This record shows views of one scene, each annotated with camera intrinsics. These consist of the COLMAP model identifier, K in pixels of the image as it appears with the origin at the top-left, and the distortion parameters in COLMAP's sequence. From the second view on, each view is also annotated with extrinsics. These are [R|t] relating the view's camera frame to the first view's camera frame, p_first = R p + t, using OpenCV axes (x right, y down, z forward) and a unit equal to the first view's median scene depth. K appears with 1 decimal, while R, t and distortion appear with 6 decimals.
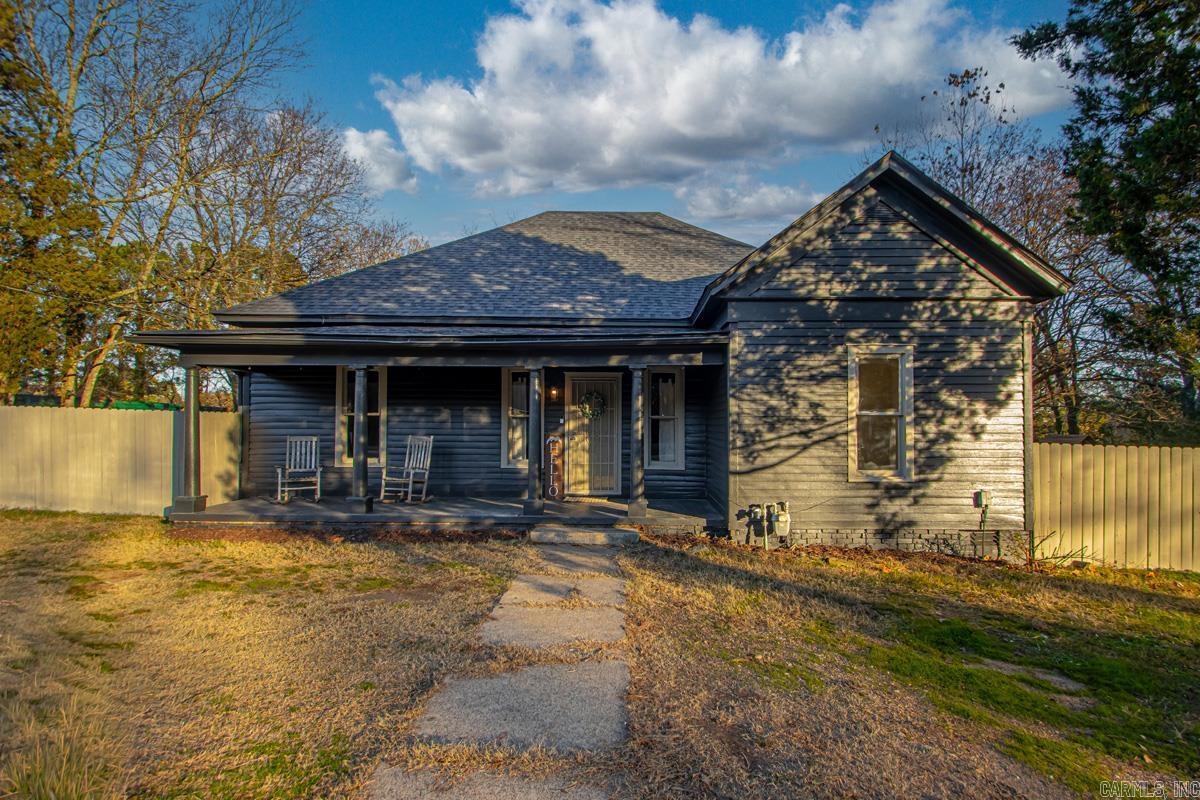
lens RADIAL K [[618.2, 0, 600.8], [0, 618.2, 422.1], [0, 0, 1]] dist [0.001061, -0.000686]
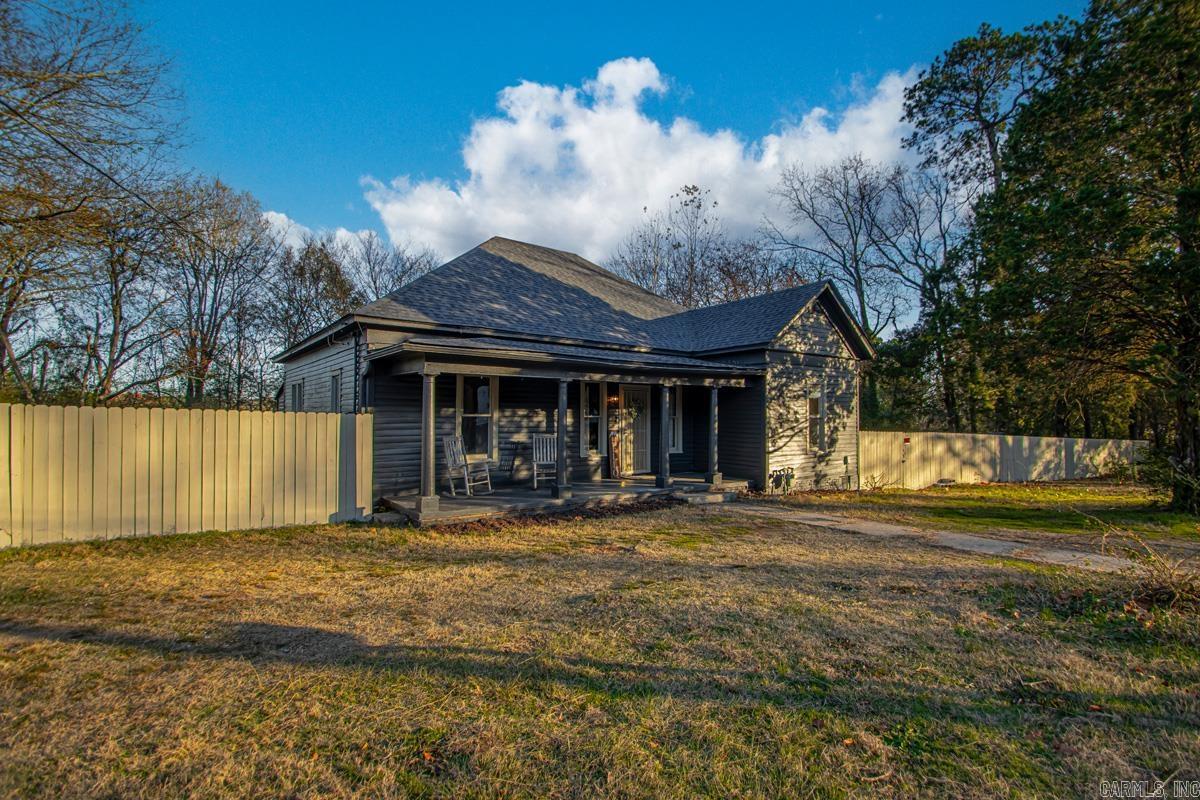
lens RADIAL K [[553.8, 0, 604.4], [0, 553.8, 401.6], [0, 0, 1]] dist [0.000736, -0.013848]
pose [[0.784144, 0.011566, 0.620471, -1.067201], [-0.006447, 0.999924, -0.010491, -0.038267], [-0.620546, 0.004227, 0.784159, 0.094877]]
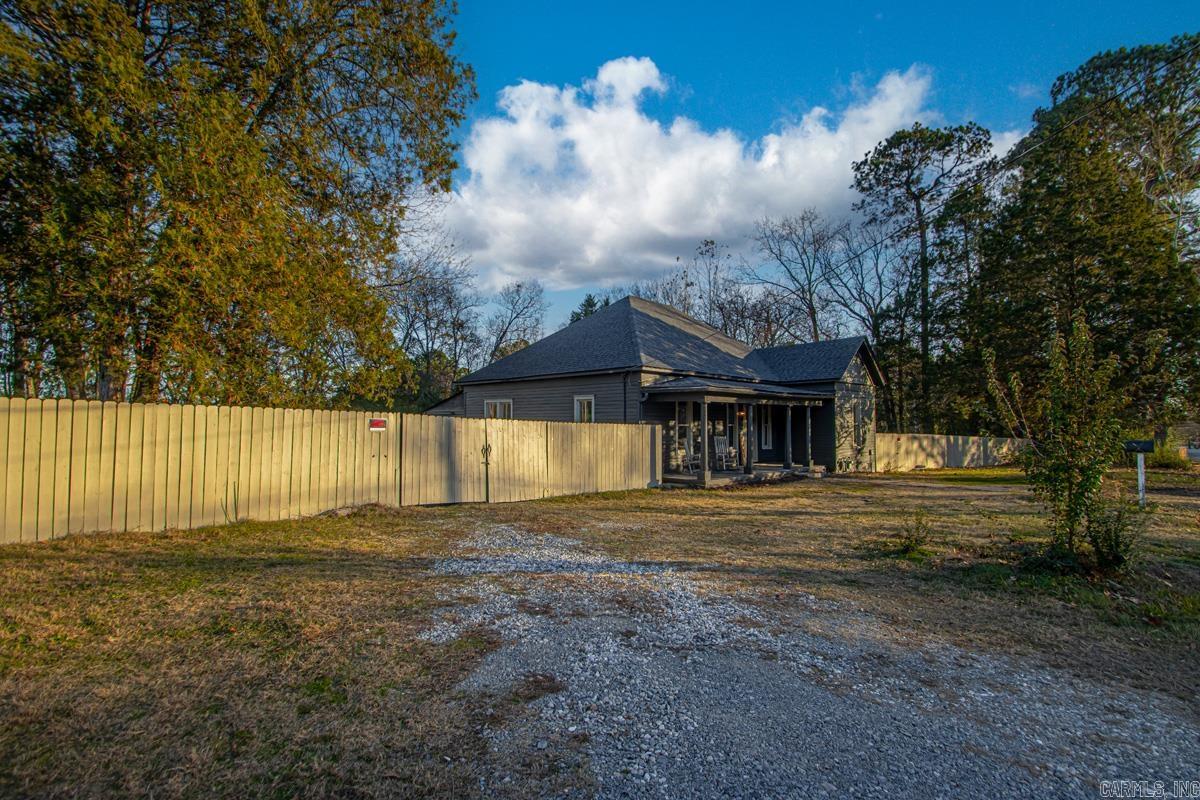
lens RADIAL K [[562.1, 0, 612.8], [0, 562.1, 395.4], [0, 0, 1]] dist [0.015128, -0.017920]
pose [[0.669921, 0.025718, 0.741987, -2.230678], [-0.002527, 0.999473, -0.032361, -0.060302], [-0.742428, 0.019804, 0.669633, 0.088411]]
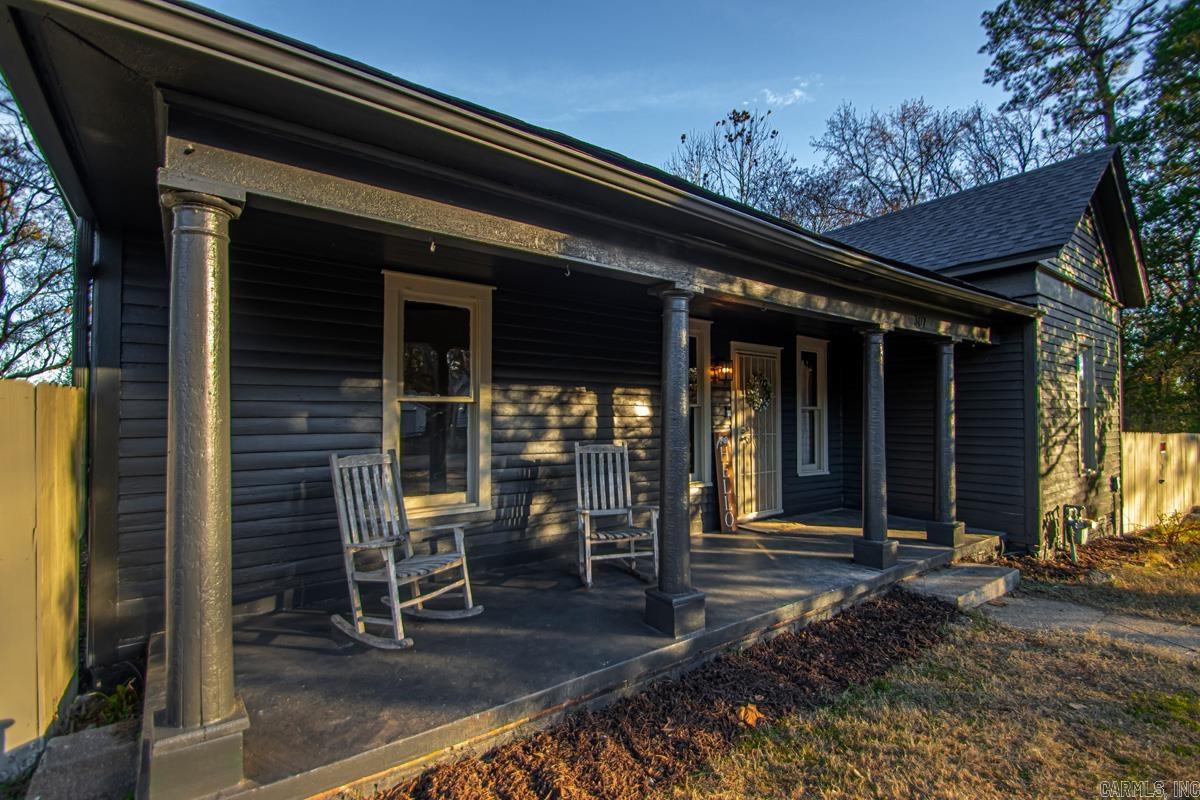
lens RADIAL K [[560.6, 0, 597.4], [0, 560.6, 405.3], [0, 0, 1]] dist [0.003187, -0.014061]
pose [[0.783132, 0.005188, 0.621834, -0.710922], [0.000144, 0.999964, -0.008524, -0.006650], [-0.621856, 0.006765, 0.783102, 0.784294]]
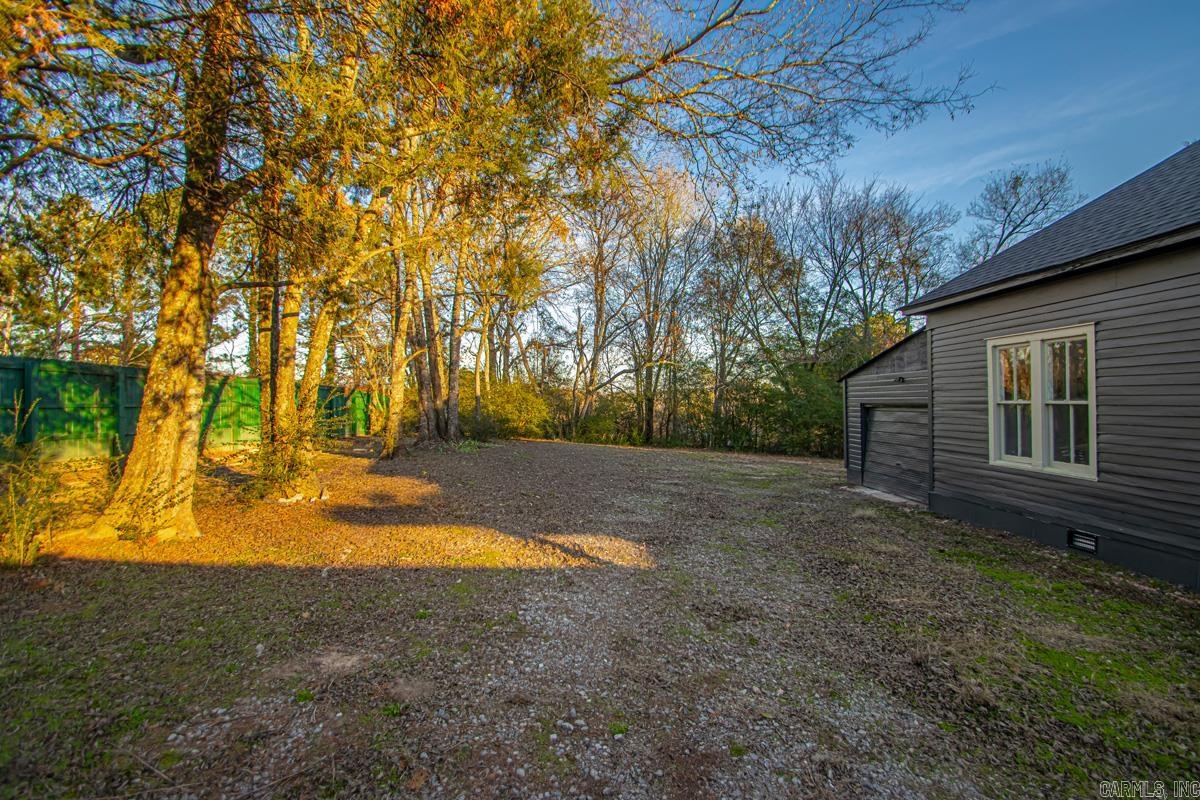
lens RADIAL K [[553.8, 0, 604.4], [0, 553.8, 401.6], [0, 0, 1]] dist [0.000736, -0.013848]
pose [[0.998032, -0.008129, 0.062175, -1.413490], [0.008220, 0.999965, -0.001216, -0.020536], [-0.062163, 0.001724, 0.998065, 1.413882]]
